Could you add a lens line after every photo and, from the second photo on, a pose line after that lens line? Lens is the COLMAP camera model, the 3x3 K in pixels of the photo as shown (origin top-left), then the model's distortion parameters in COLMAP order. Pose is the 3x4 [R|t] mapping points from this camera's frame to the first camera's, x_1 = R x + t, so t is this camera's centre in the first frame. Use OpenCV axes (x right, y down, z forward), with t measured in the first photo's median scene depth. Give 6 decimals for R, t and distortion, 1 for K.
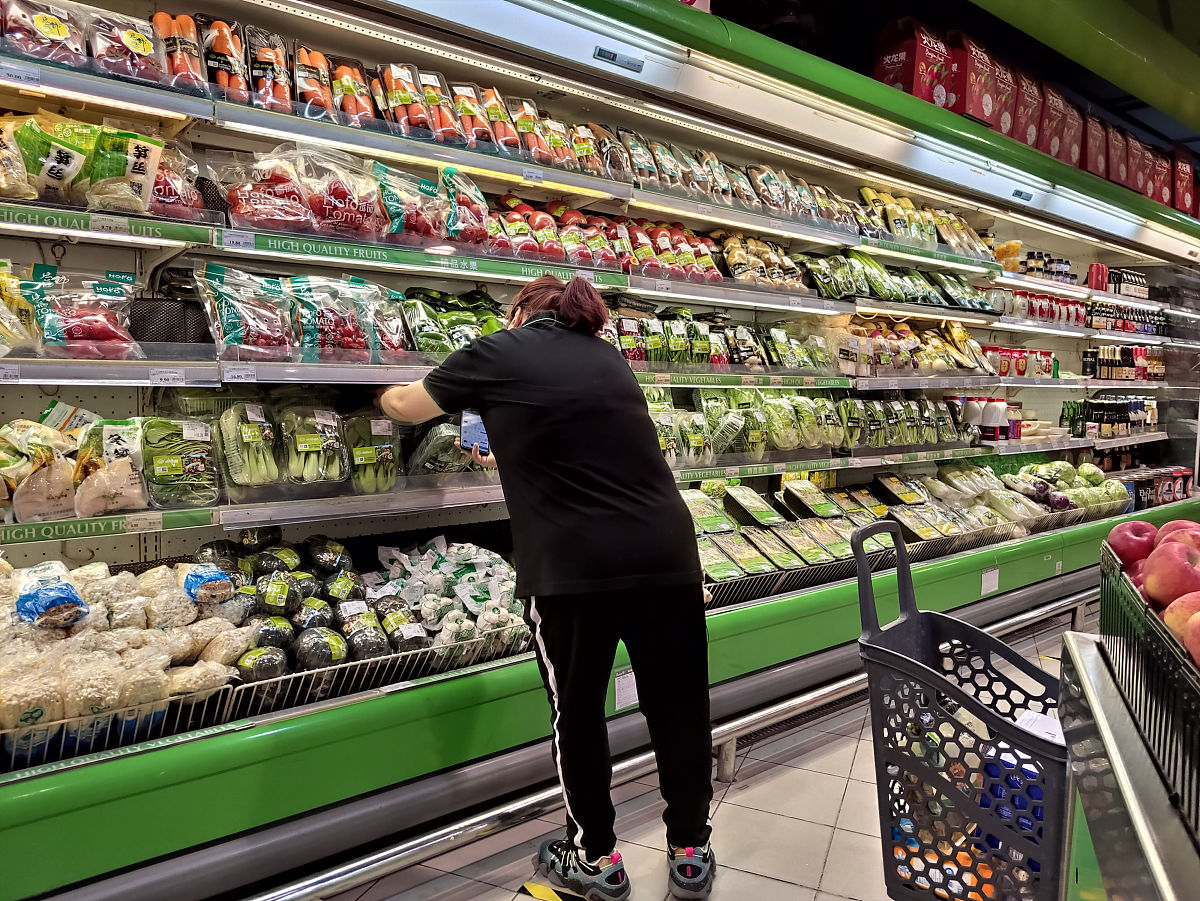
lens RADIAL K [[932.7, 0, 600.0], [0, 932.7, 450.5], [0, 0, 1]] dist [0.059506, -0.092780]
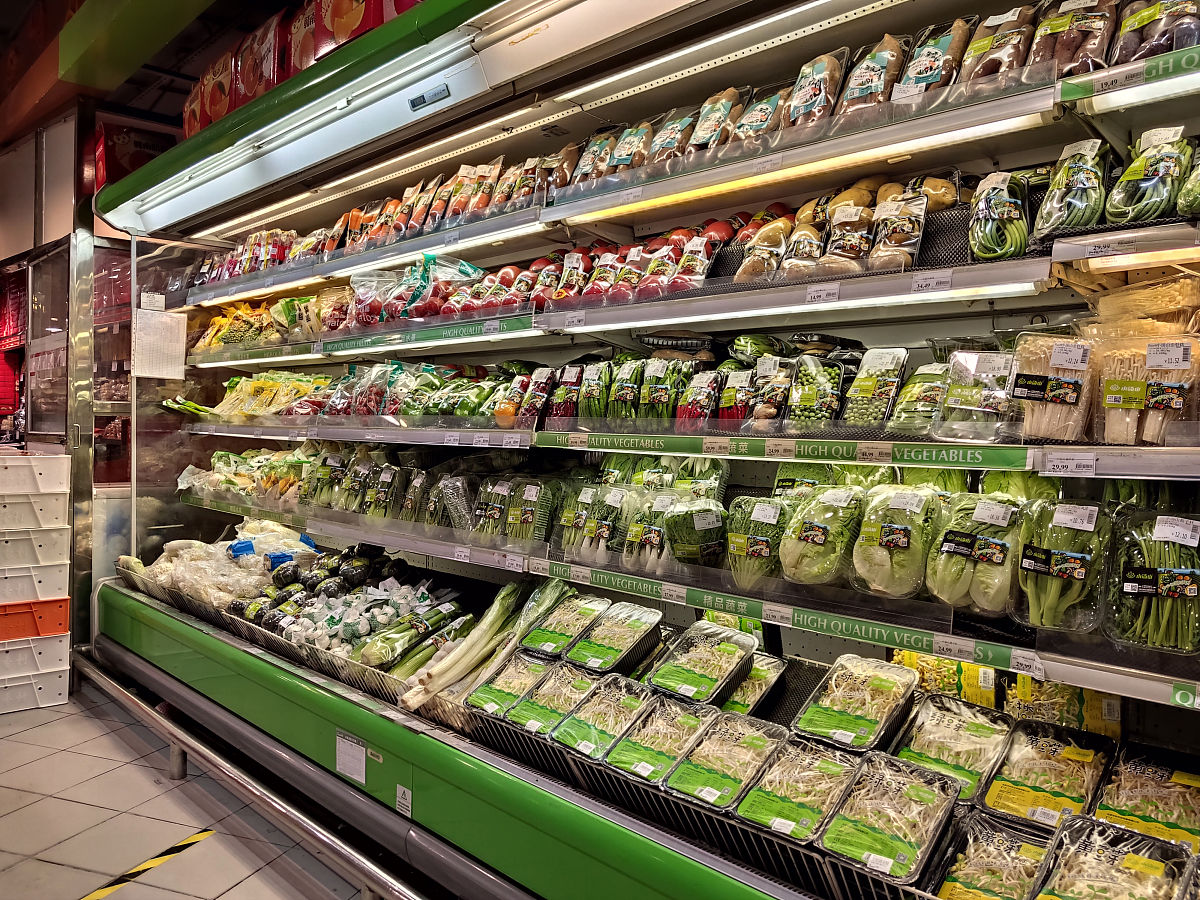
lens RADIAL K [[932.7, 0, 600.0], [0, 932.7, 450.0], [0, 0, 1]] dist [0.059506, -0.092780]
pose [[0.023062, -0.005451, -0.999719, 0.826730], [-0.108985, 0.994012, -0.007934, -0.066919], [0.993776, 0.109137, 0.022330, 1.022036]]
